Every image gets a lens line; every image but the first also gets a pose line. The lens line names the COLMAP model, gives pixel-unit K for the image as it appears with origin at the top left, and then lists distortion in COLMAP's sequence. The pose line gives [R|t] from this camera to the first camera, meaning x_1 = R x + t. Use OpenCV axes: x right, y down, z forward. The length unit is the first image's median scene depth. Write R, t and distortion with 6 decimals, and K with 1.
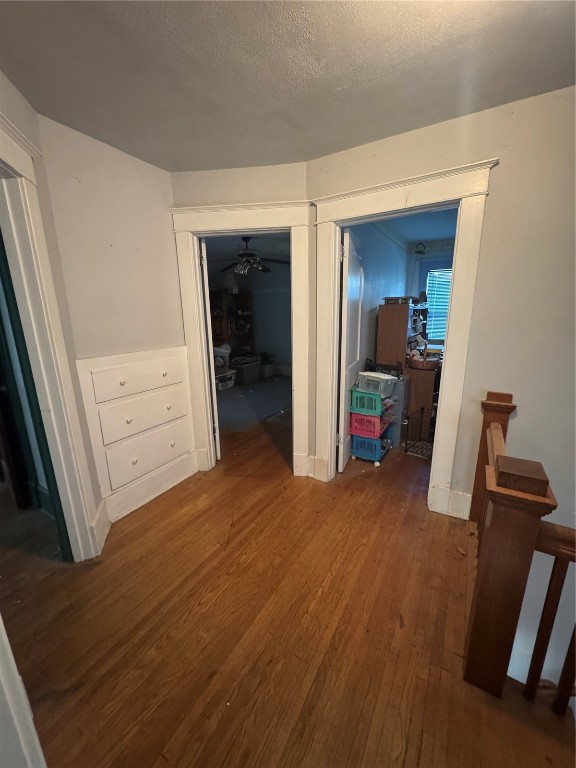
lens RADIAL K [[305.8, 0, 288.5], [0, 305.8, 385.4], [0, 0, 1]] dist [-0.001028, -0.000488]
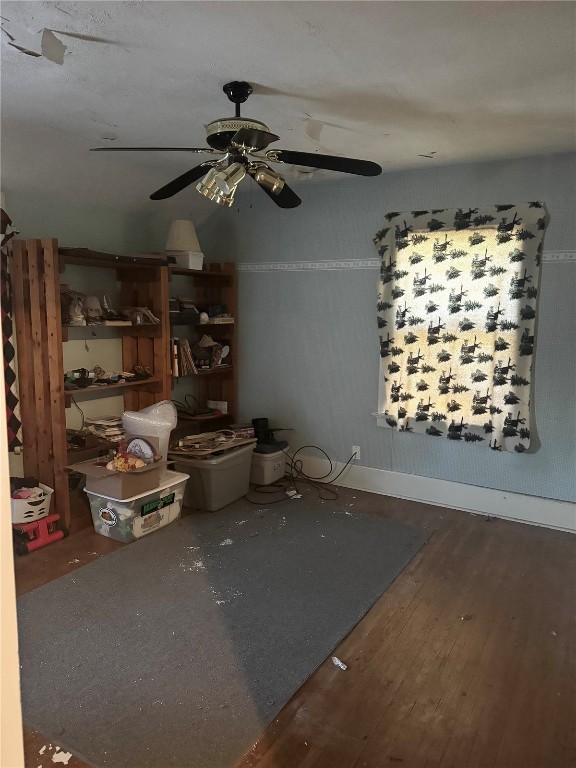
lens RADIAL K [[537.2, 0, 288.3], [0, 537.2, 381.9], [0, 0, 1]] dist [0.007720, 0.000027]
pose [[0.999618, 0.026627, 0.007363, -0.057850], [-0.025574, 0.992697, -0.117888, -0.083442], [-0.010448, 0.117655, 0.993000, 0.342607]]
